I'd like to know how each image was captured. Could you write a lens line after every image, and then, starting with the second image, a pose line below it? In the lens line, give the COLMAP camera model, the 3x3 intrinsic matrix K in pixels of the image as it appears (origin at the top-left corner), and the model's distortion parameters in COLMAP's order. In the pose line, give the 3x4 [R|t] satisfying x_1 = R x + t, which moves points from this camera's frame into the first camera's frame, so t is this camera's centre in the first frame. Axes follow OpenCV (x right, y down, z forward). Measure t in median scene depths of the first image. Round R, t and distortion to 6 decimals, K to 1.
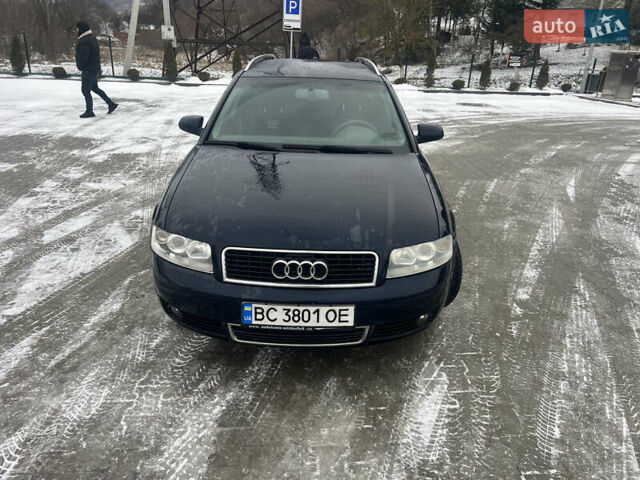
lens RADIAL K [[486.3, 0, 320.0], [0, 486.3, 240.0], [0, 0, 1]] dist [0.057551, -0.074313]
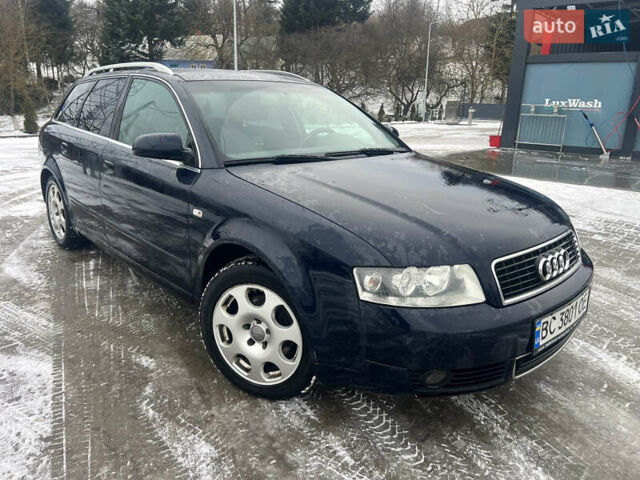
lens RADIAL K [[481.8, 0, 320.0], [0, 481.8, 240.0], [0, 0, 1]] dist [0.053682, -0.055222]
pose [[0.716802, -0.201170, 0.667627, -0.819431], [0.262330, 0.964935, 0.009102, -0.087525], [-0.646048, 0.168614, 0.744440, 0.563944]]
